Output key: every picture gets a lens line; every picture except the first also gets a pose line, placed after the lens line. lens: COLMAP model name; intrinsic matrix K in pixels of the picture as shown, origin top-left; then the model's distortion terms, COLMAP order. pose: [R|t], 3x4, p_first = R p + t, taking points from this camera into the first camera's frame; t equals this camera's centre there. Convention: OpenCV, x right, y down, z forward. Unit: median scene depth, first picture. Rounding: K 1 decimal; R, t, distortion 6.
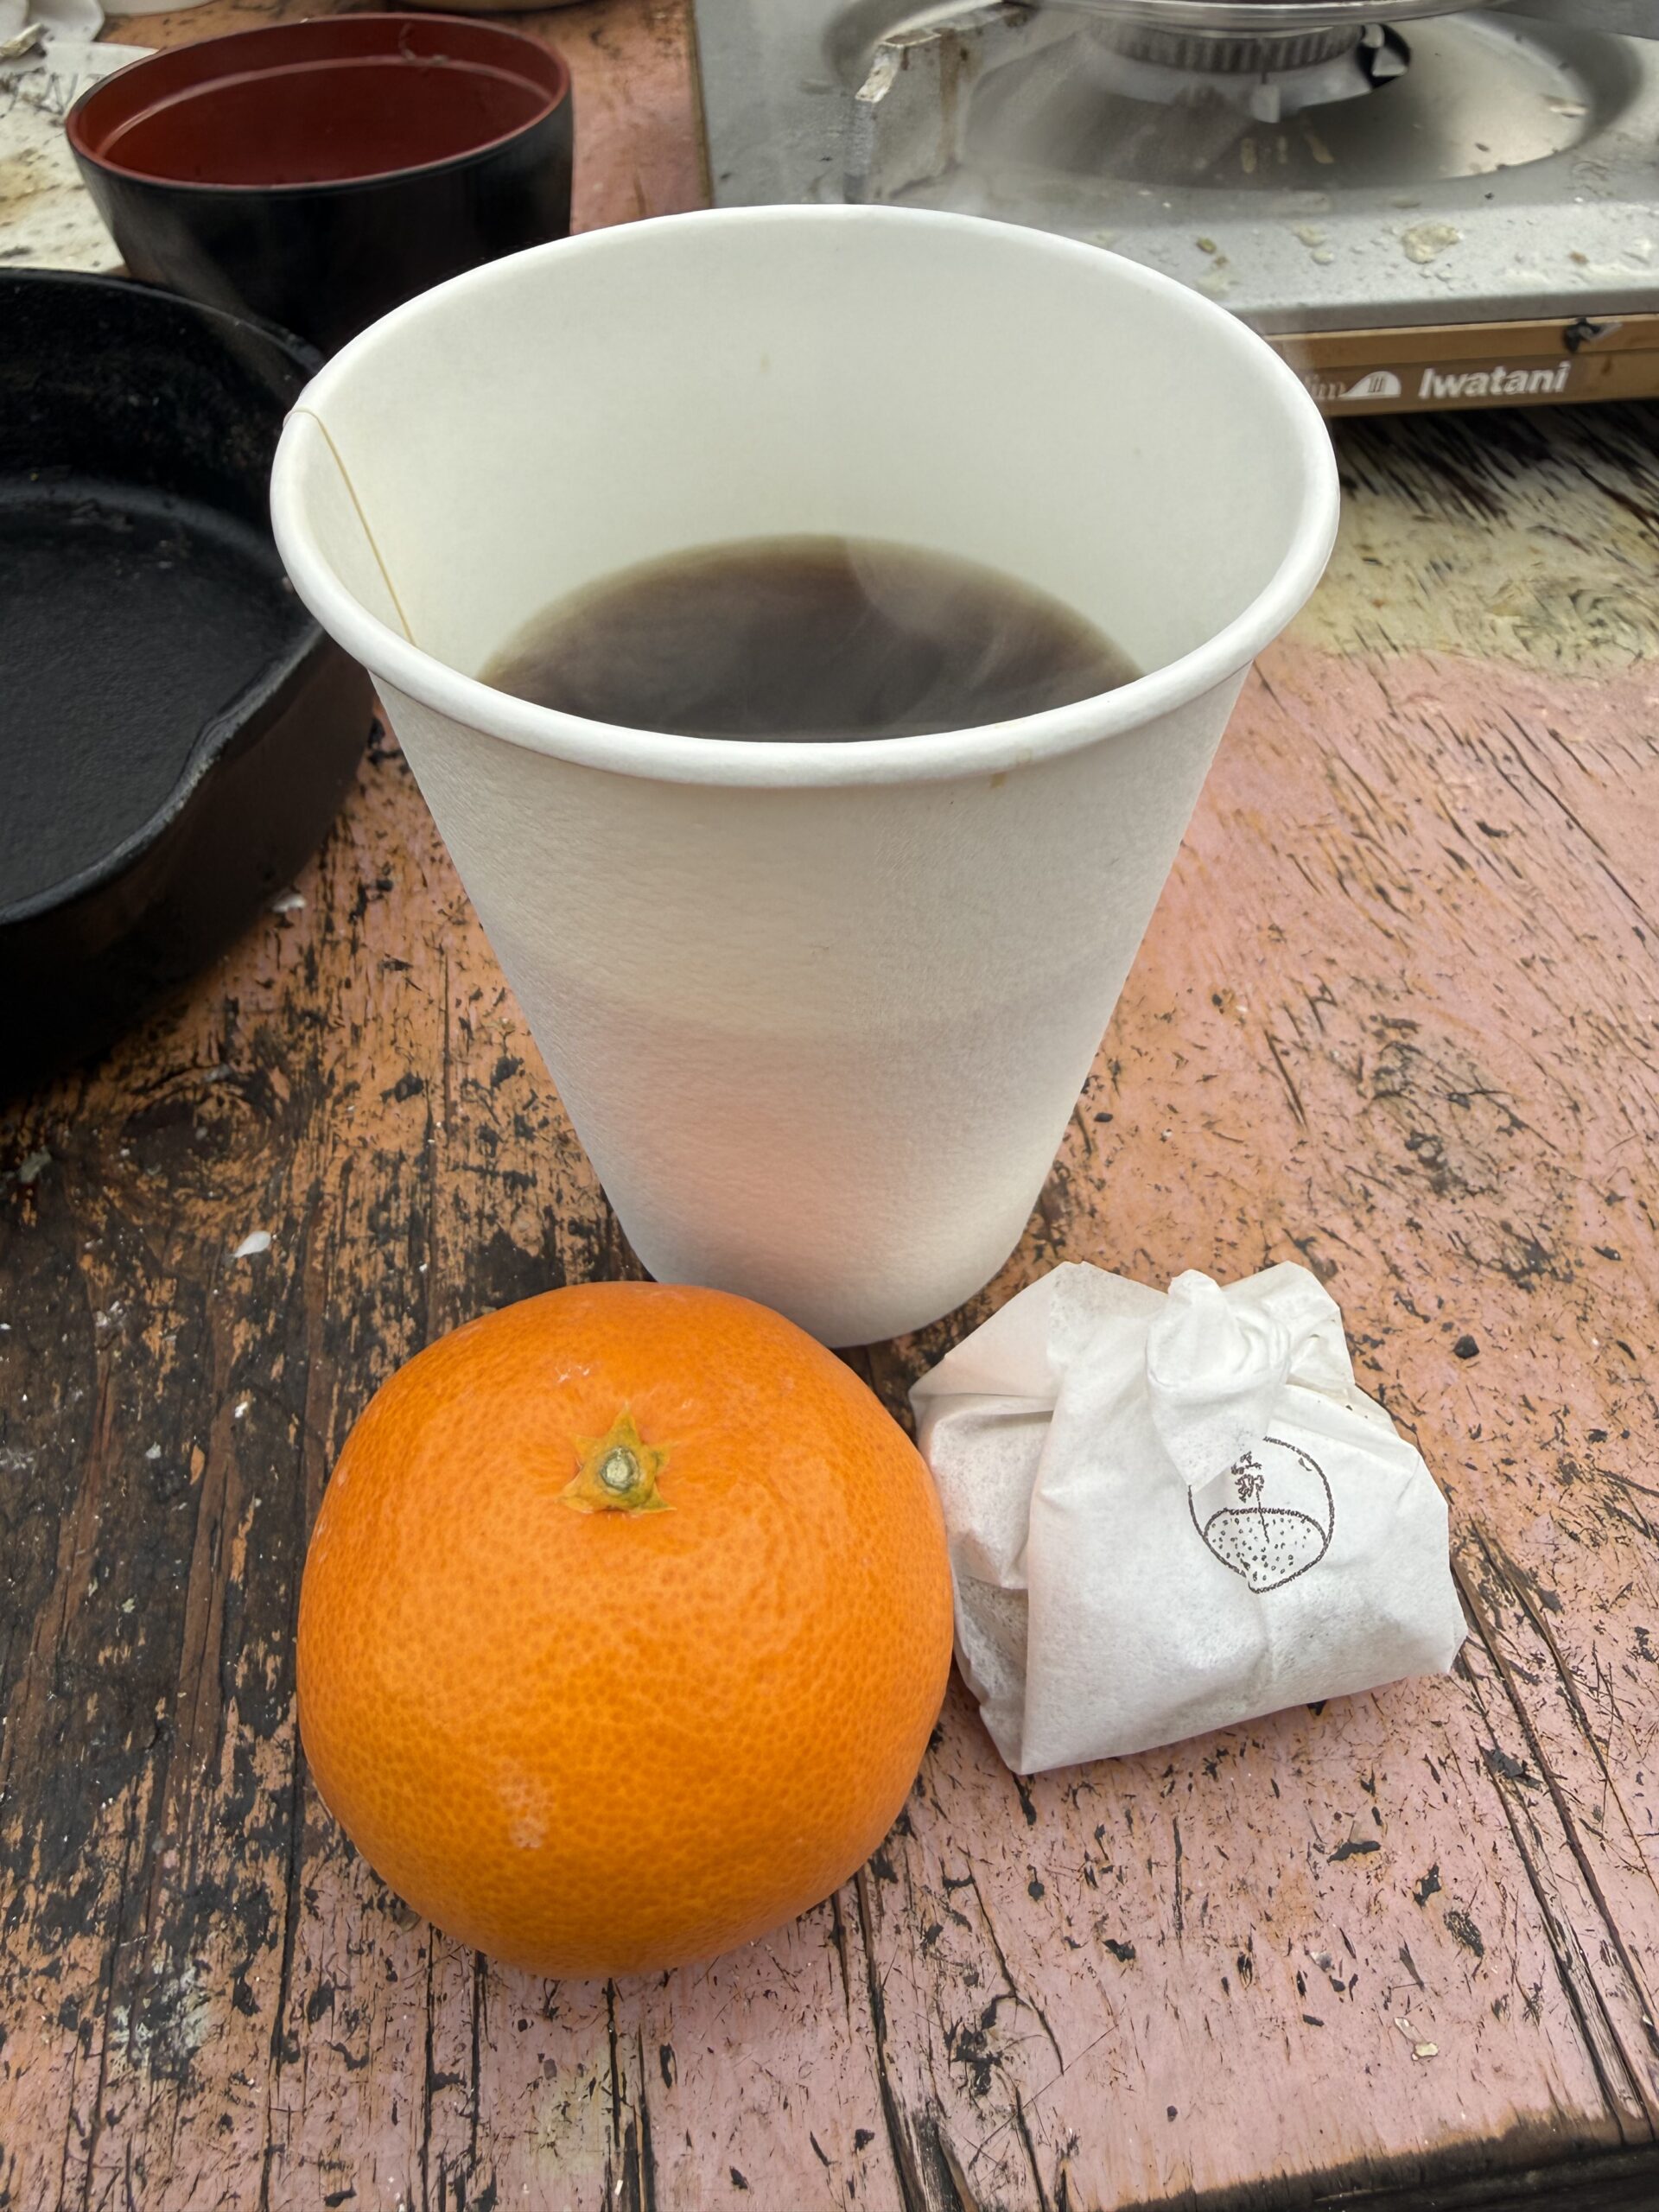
lens RADIAL K [[1569.2, 0, 855.2], [0, 1569.2, 907.4], [0, 0, 1]] dist [0.001504, 0.002174]
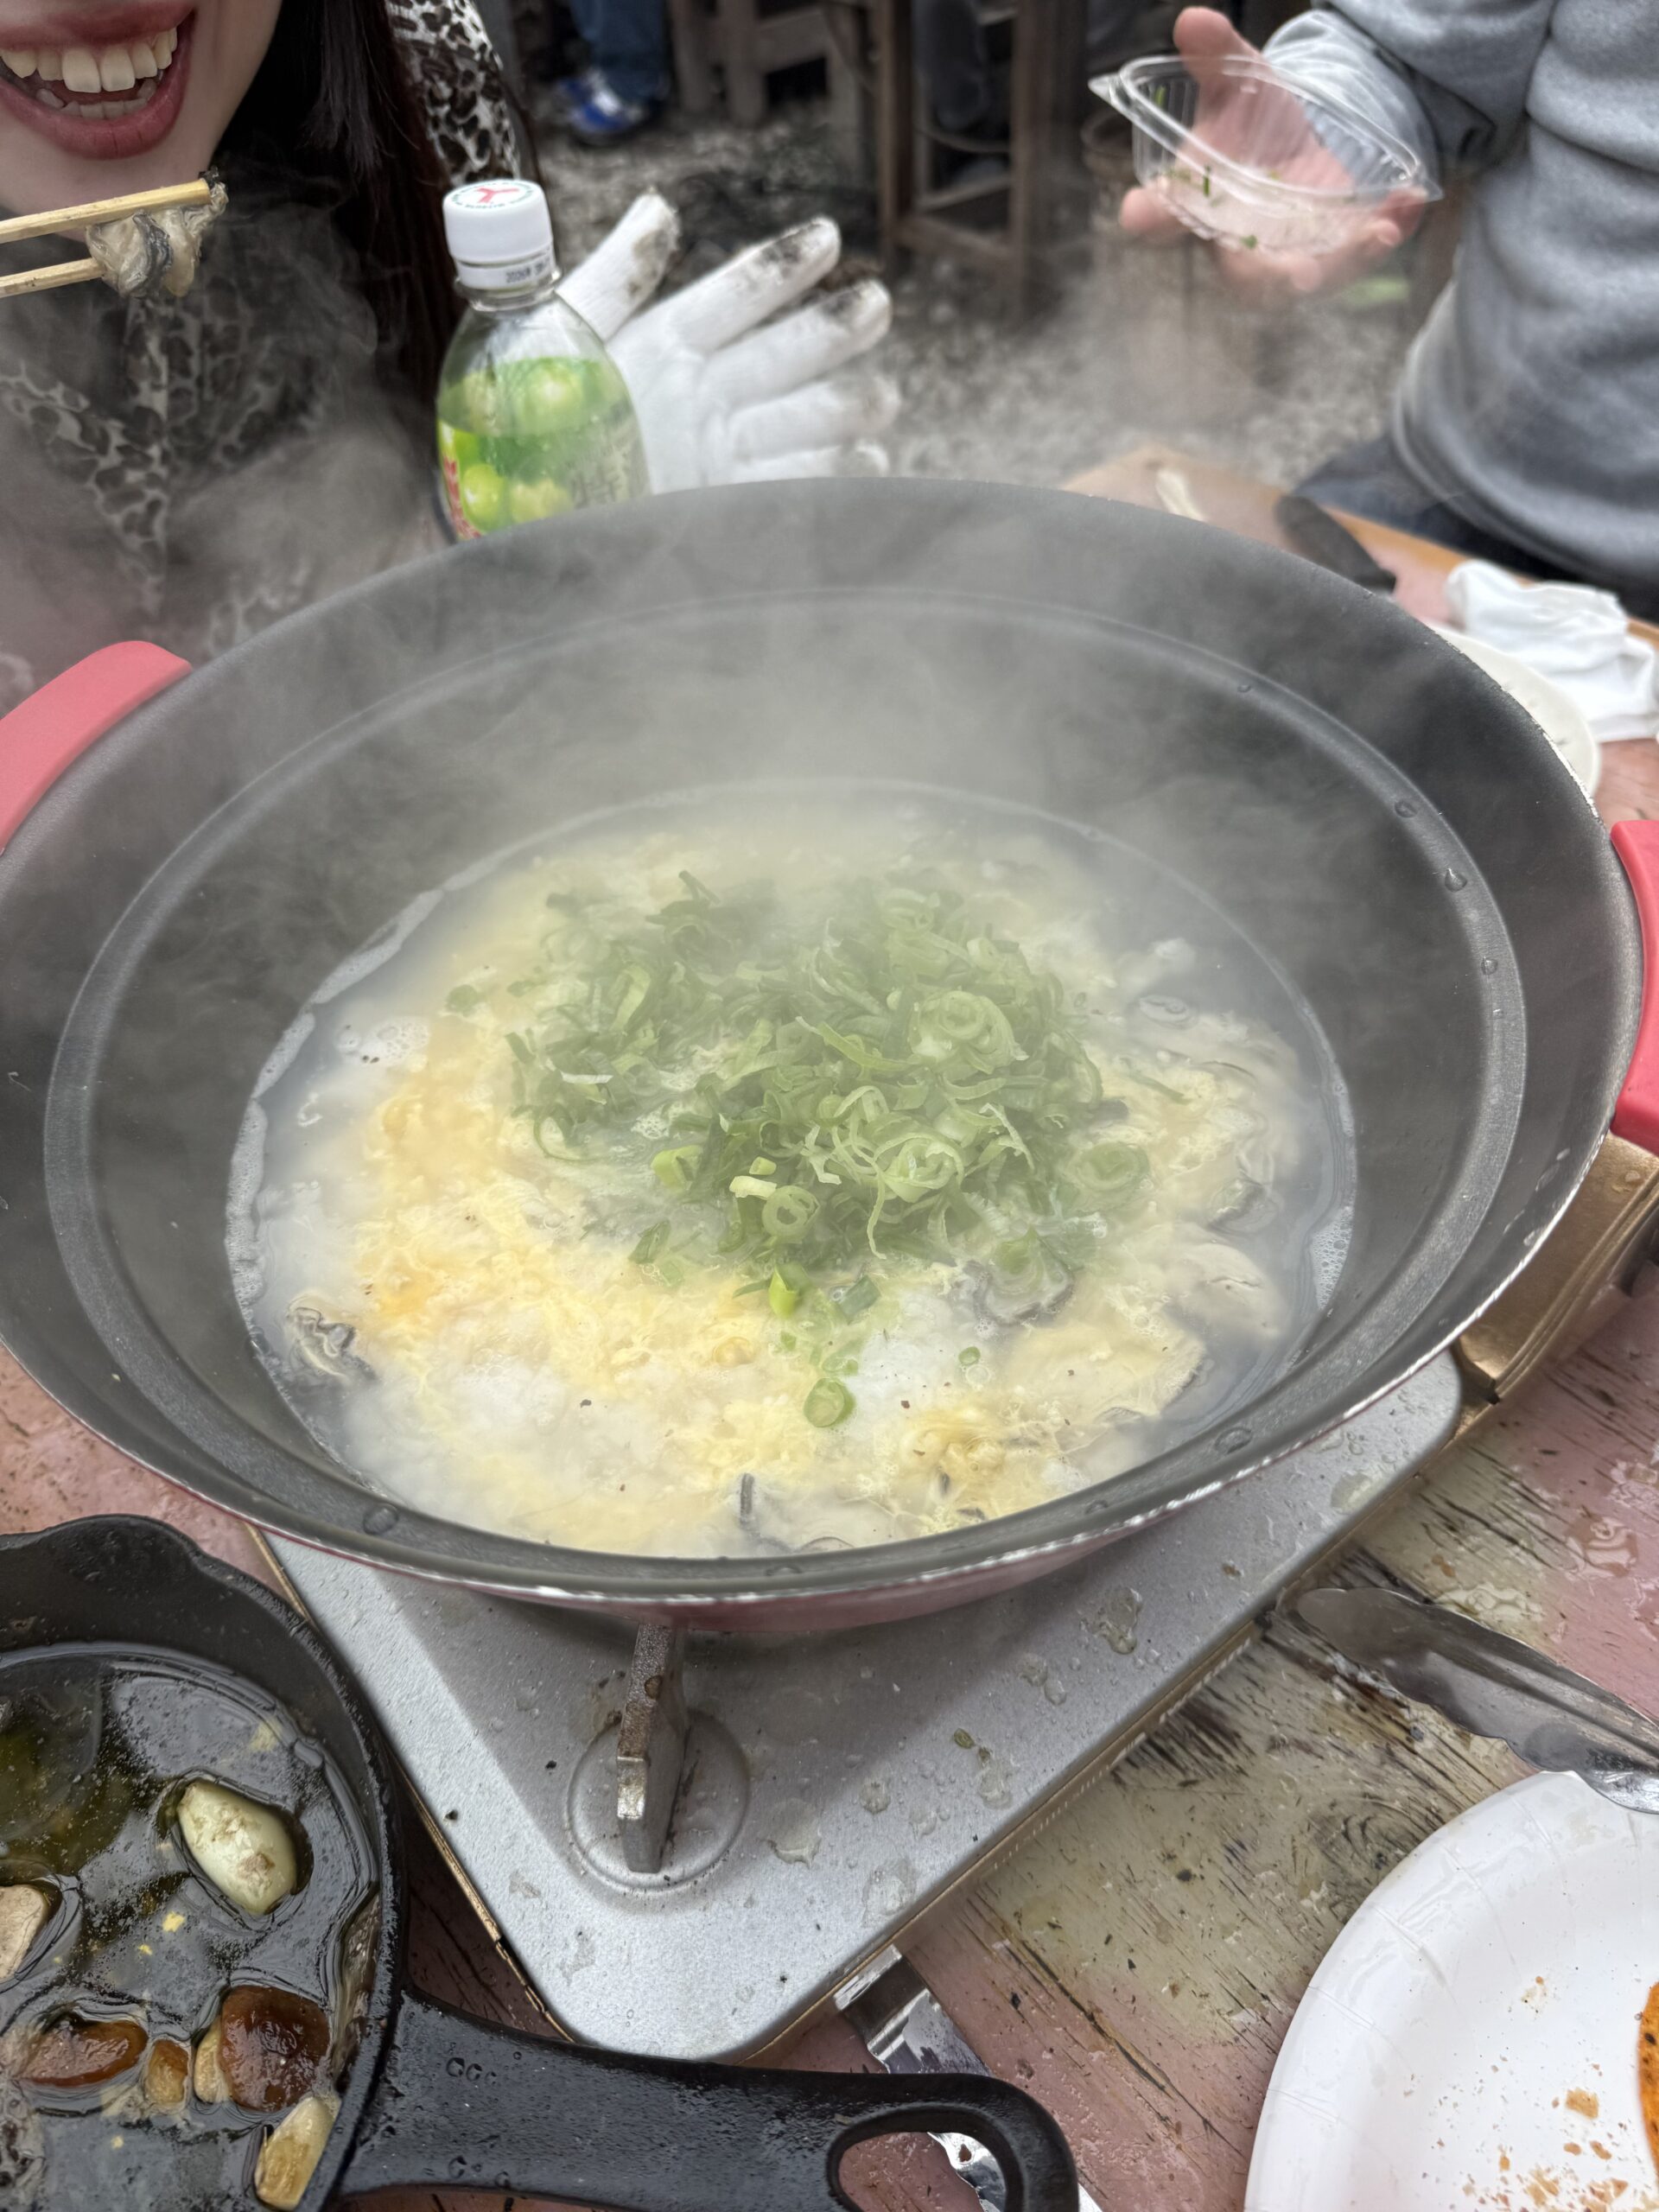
lens RADIAL K [[1597.0, 0, 829.5], [0, 1597.0, 1106.0], [0, 0, 1]] dist [-0.024431, 0.003706]
pose [[0.843062, -0.413451, 0.343954, -0.044663], [0.419857, 0.905637, 0.059516, -0.863758], [-0.336104, 0.094236, 0.937099, -0.024589]]
